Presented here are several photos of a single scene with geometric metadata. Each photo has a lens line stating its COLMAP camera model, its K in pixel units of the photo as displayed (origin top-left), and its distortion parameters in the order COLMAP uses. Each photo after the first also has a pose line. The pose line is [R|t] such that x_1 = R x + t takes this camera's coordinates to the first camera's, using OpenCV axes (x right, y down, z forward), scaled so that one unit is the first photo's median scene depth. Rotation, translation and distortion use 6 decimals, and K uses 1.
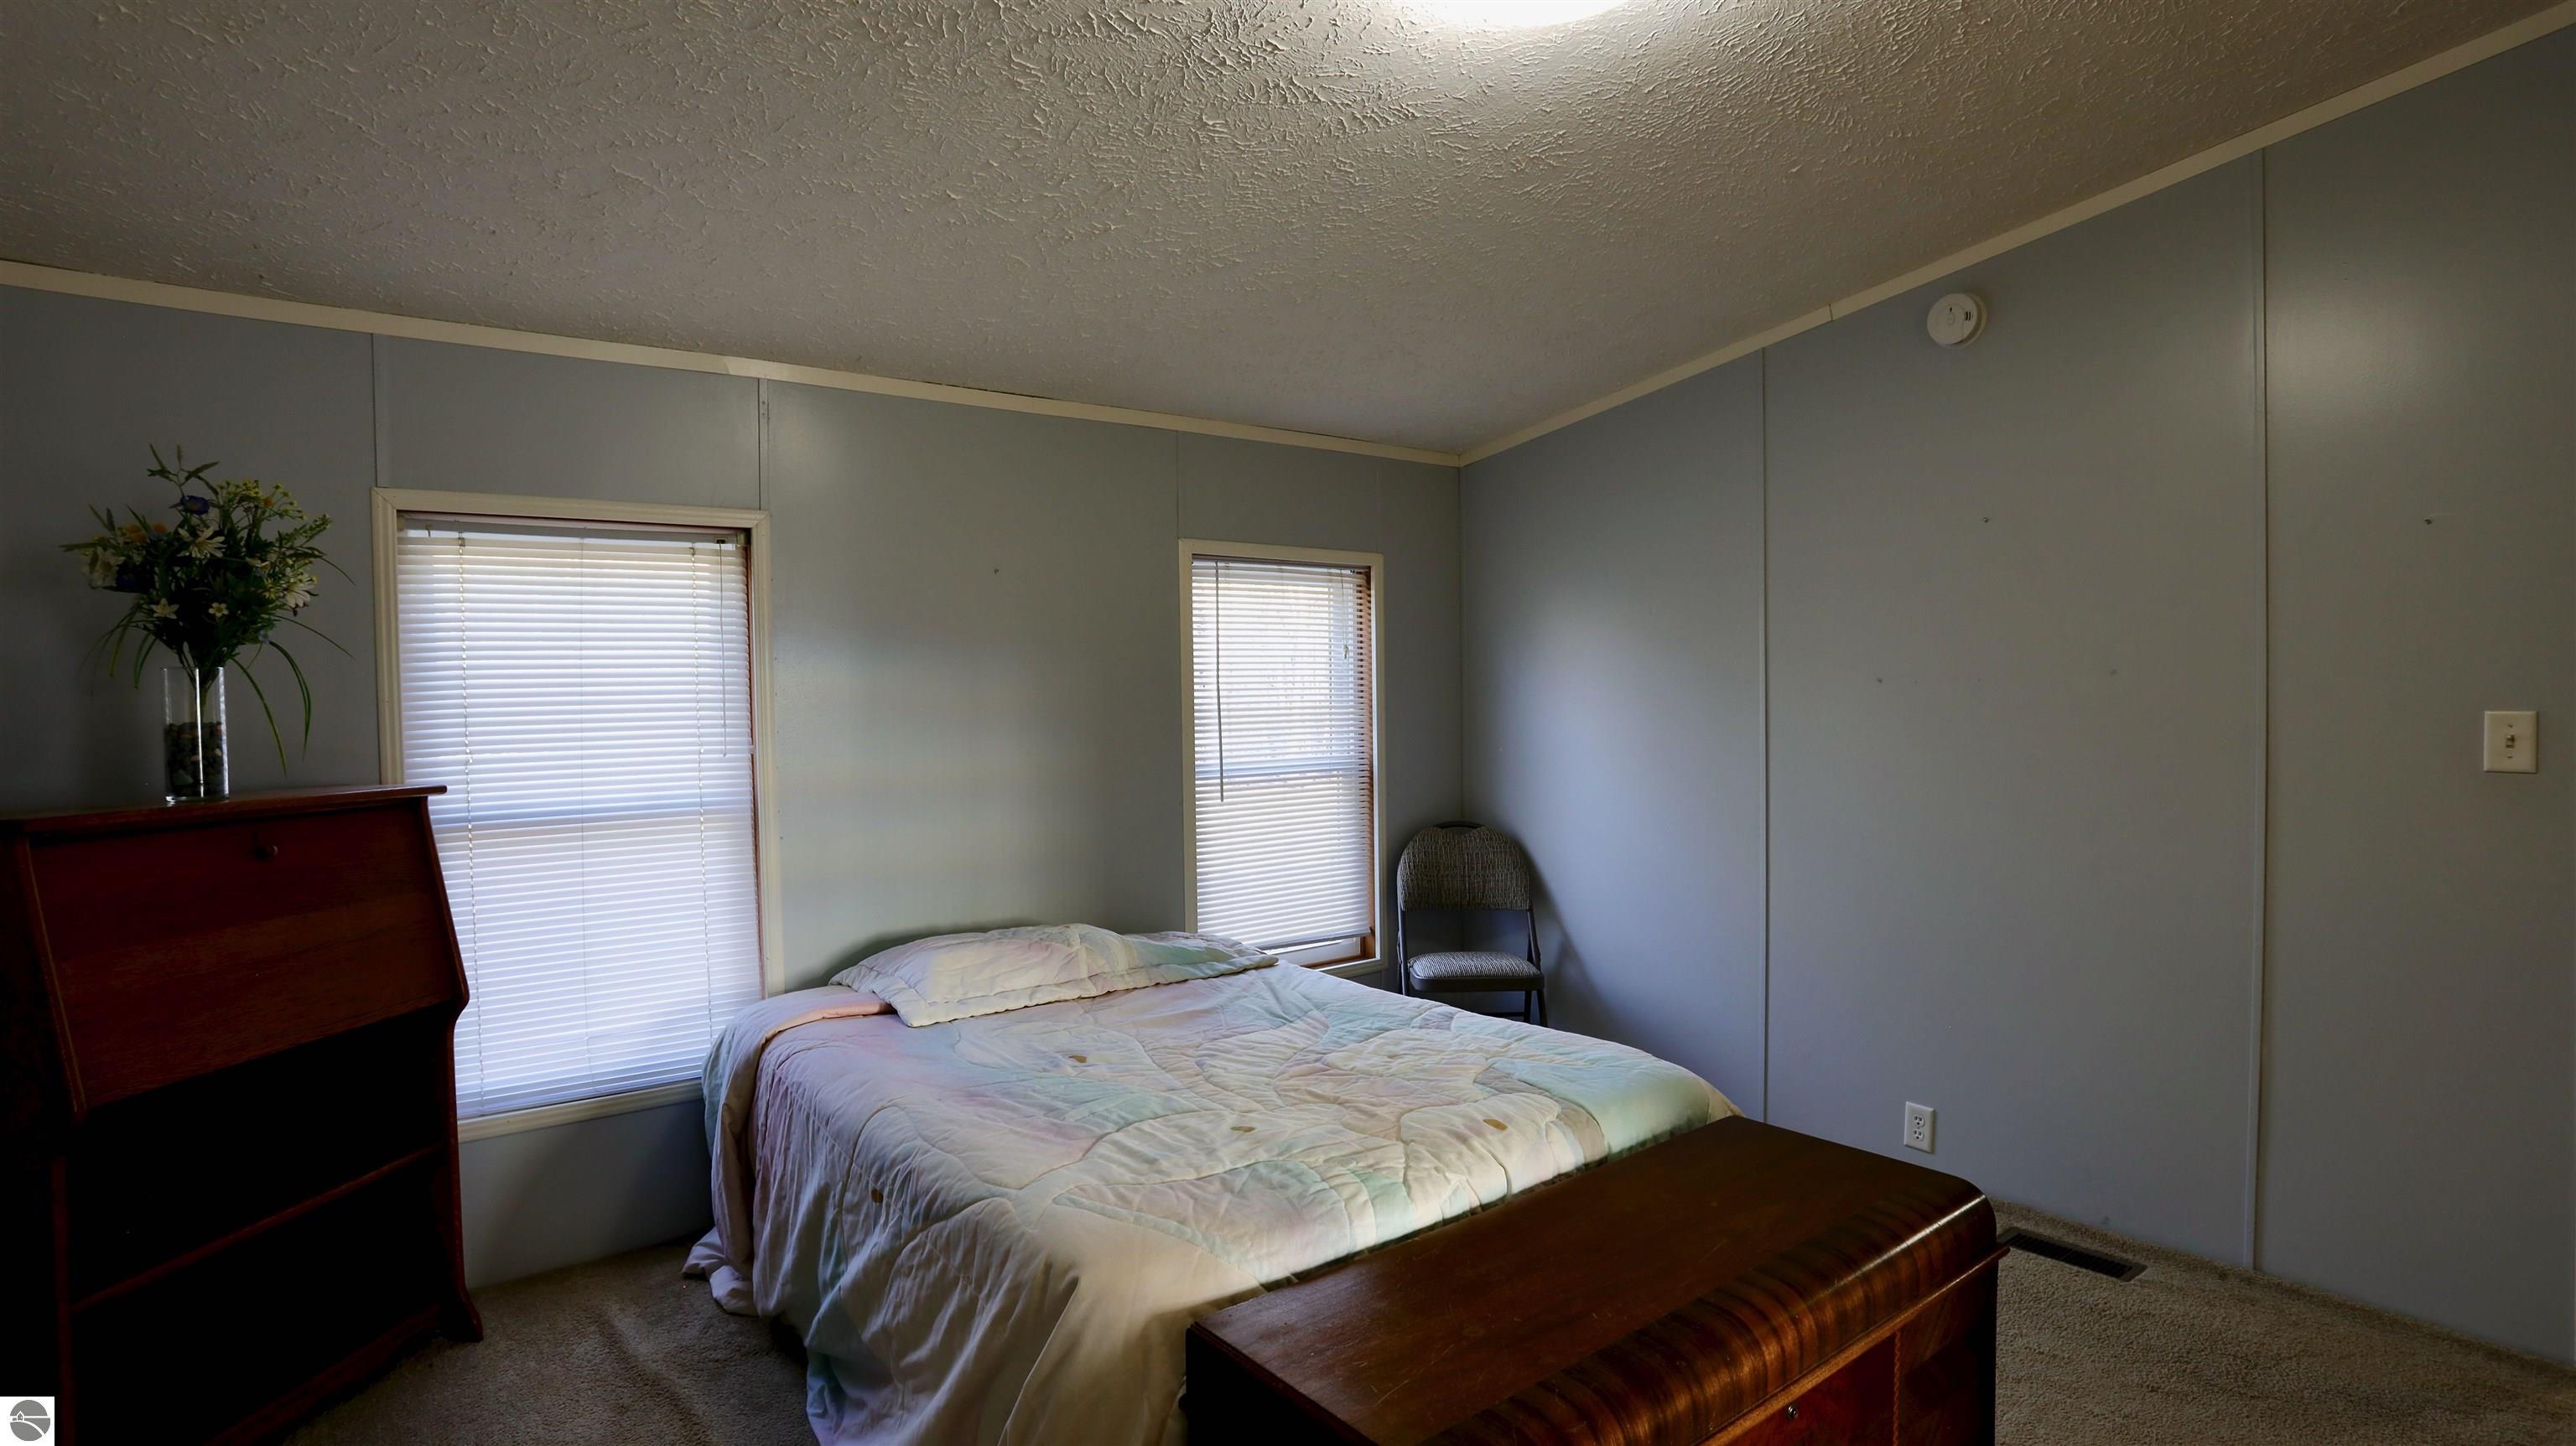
lens RADIAL K [[1282.3, 0, 1289.3], [0, 1282.3, 729.0], [0, 0, 1]] dist [-0.023288, 0.004359]
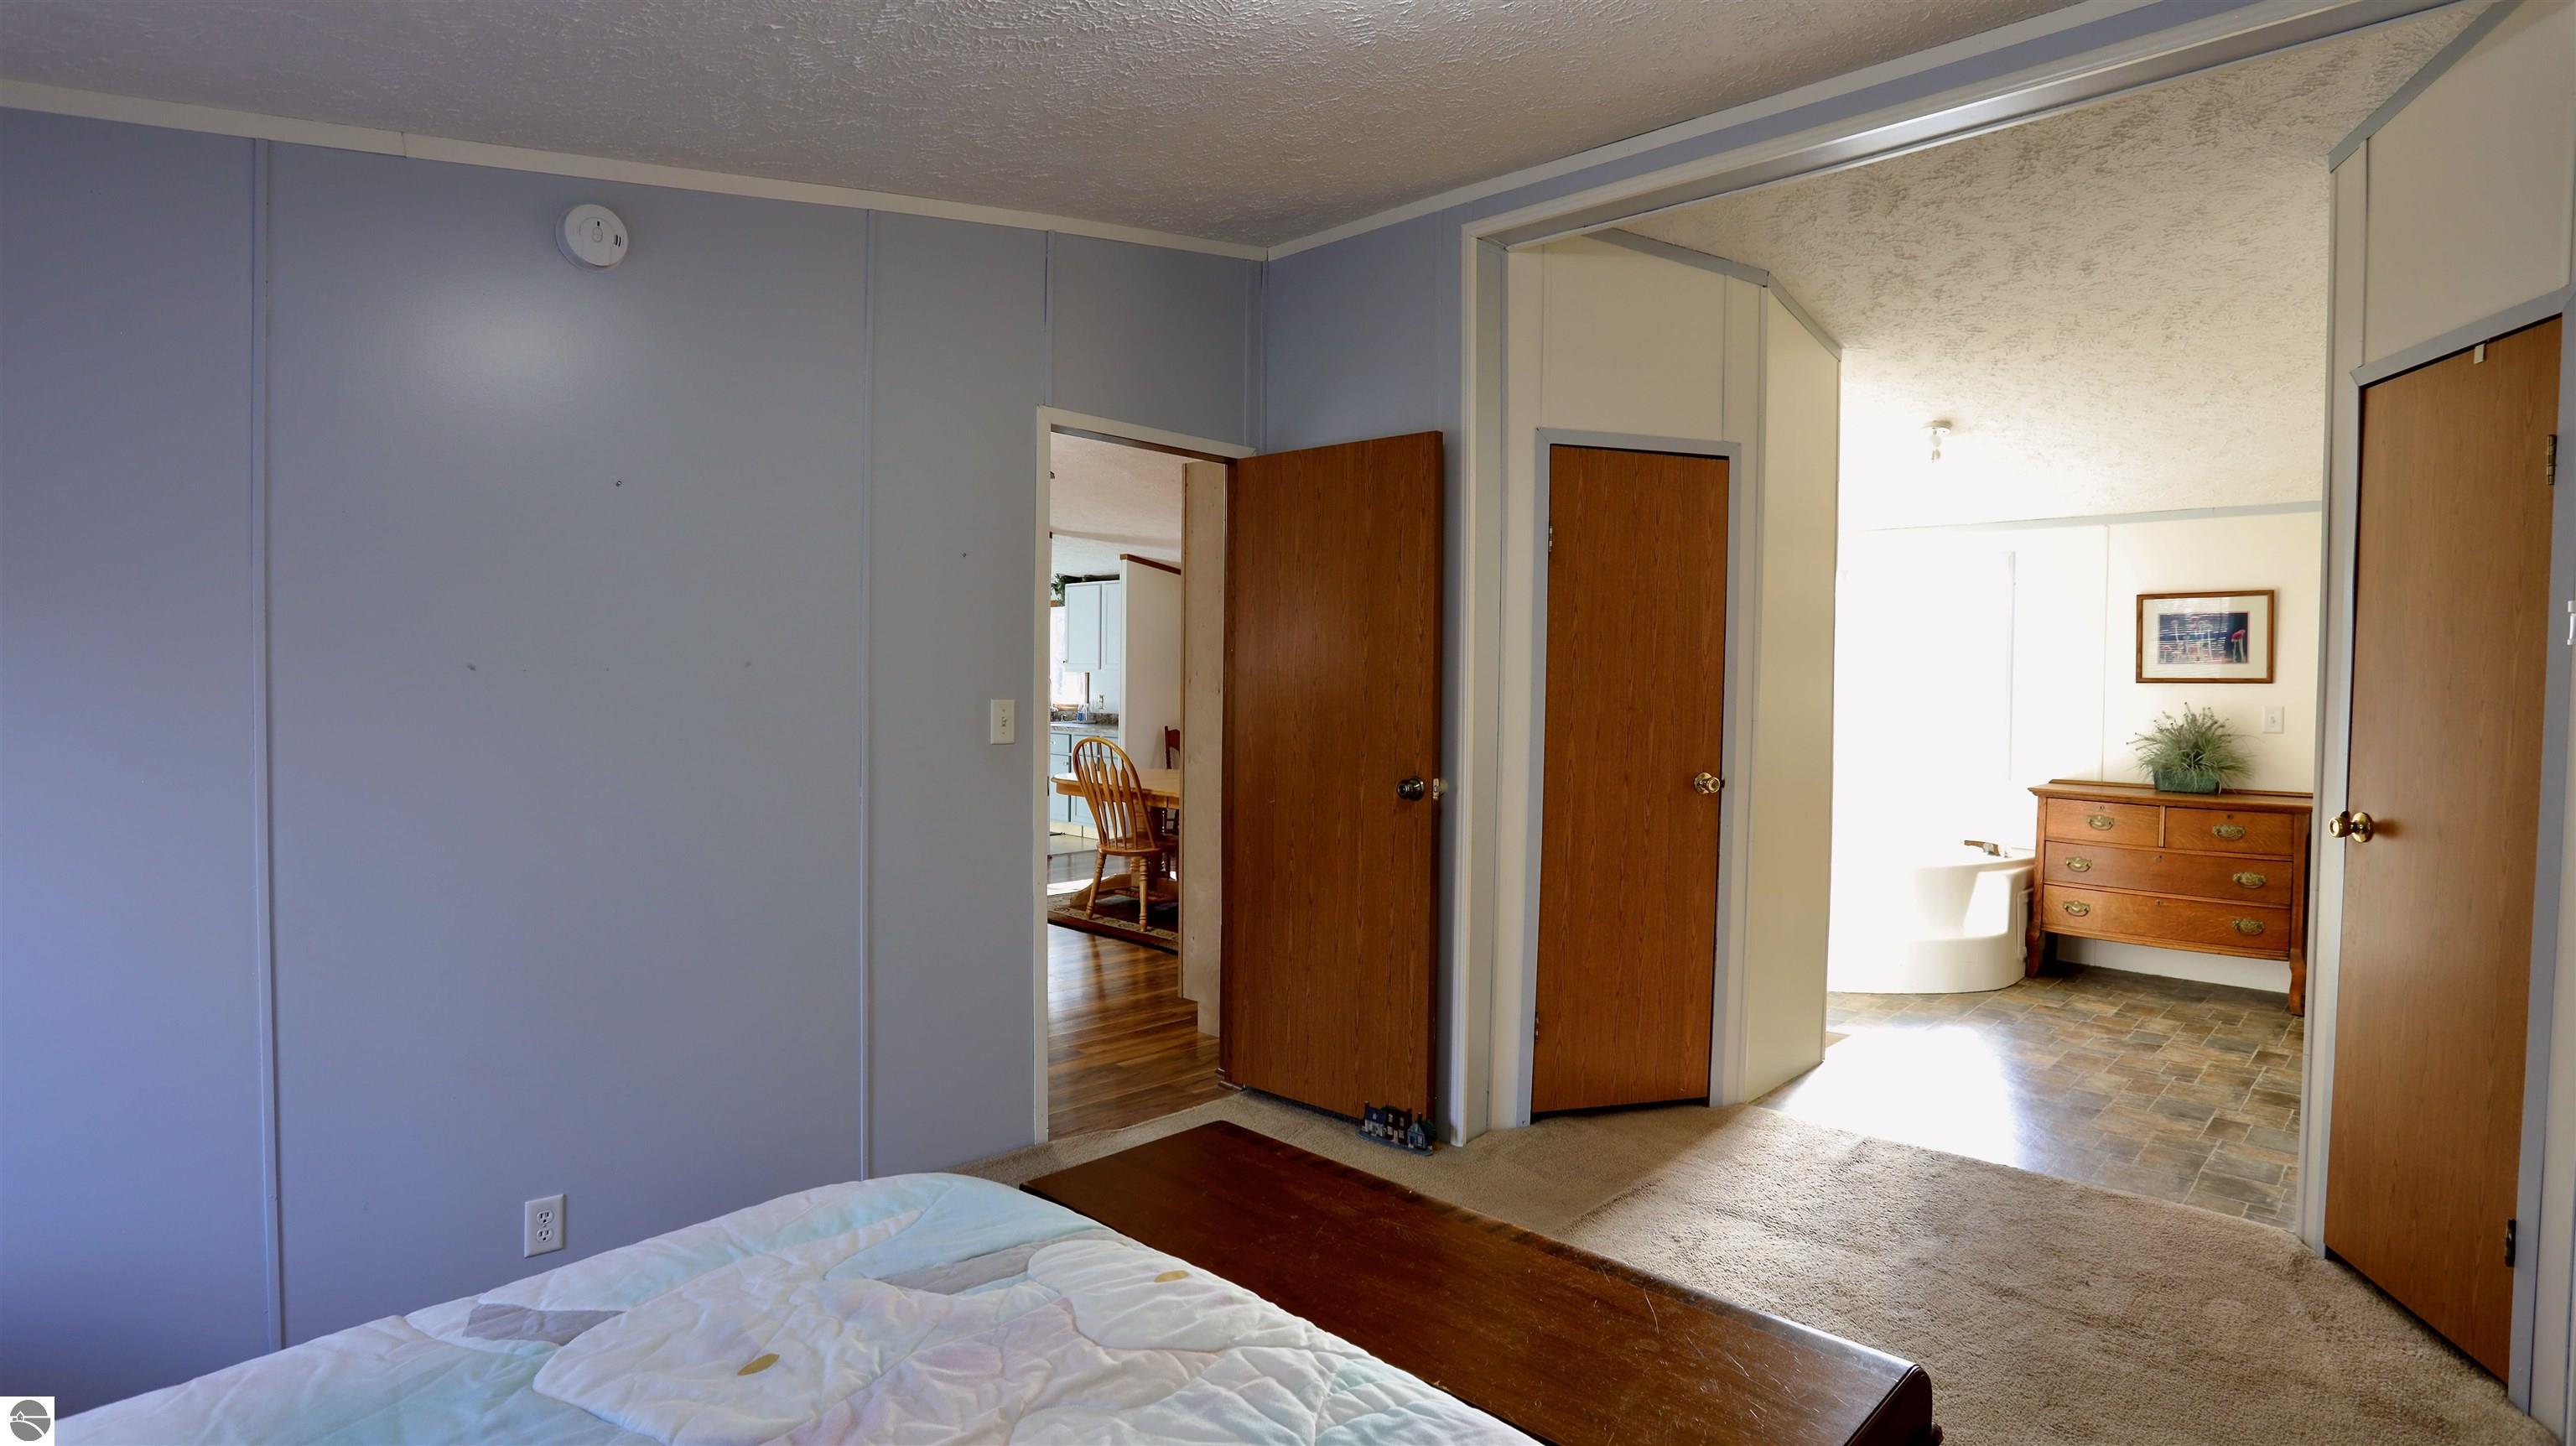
lens RADIAL K [[1282.7, 0, 1284.3], [0, 1282.7, 719.5], [0, 0, 1]] dist [-0.023288, 0.004359]
pose [[-0.134258, -0.023024, 0.990679, -0.454552], [0.017461, 0.999520, 0.025596, -0.022857], [-0.990793, 0.020735, -0.133792, 0.824480]]
